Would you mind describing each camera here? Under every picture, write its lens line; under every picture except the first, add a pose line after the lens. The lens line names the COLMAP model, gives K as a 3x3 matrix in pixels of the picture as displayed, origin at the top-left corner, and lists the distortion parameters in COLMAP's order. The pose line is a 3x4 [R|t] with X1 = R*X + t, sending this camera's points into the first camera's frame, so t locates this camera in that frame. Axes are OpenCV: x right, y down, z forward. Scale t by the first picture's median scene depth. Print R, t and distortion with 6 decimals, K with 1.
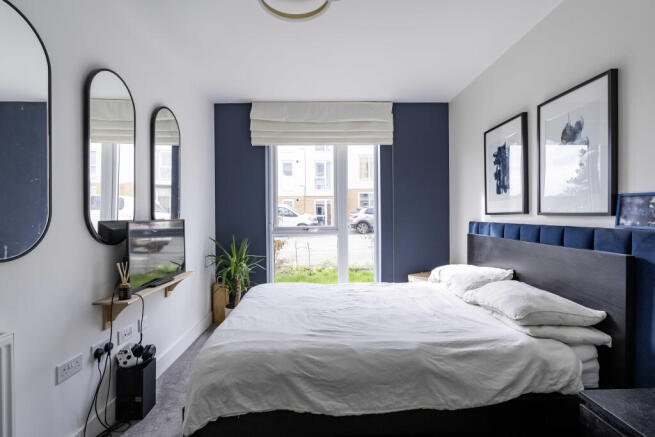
lens RADIAL K [[306.0, 0, 327.5], [0, 306.0, 218.5], [0, 0, 1]] dist [0.000115, -0.000348]
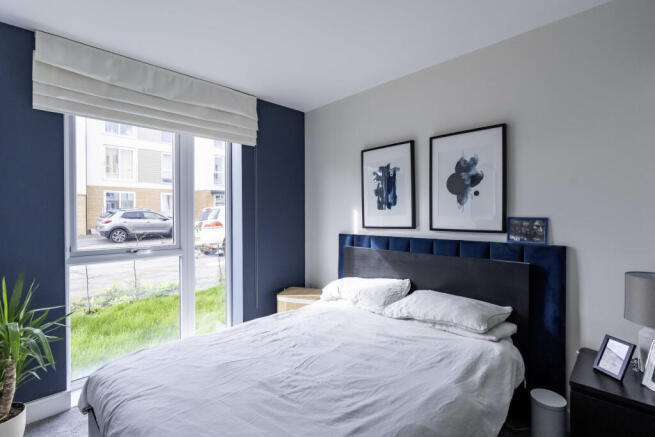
lens RADIAL K [[306.8, 0, 327.5], [0, 306.8, 218.5], [0, 0, 1]] dist [-0.002993, -0.000409]
pose [[0.731107, -0.003064, 0.682256, -0.339361], [0.009819, 0.999934, -0.006032, -0.045243], [-0.682192, 0.011109, 0.731088, 0.343044]]
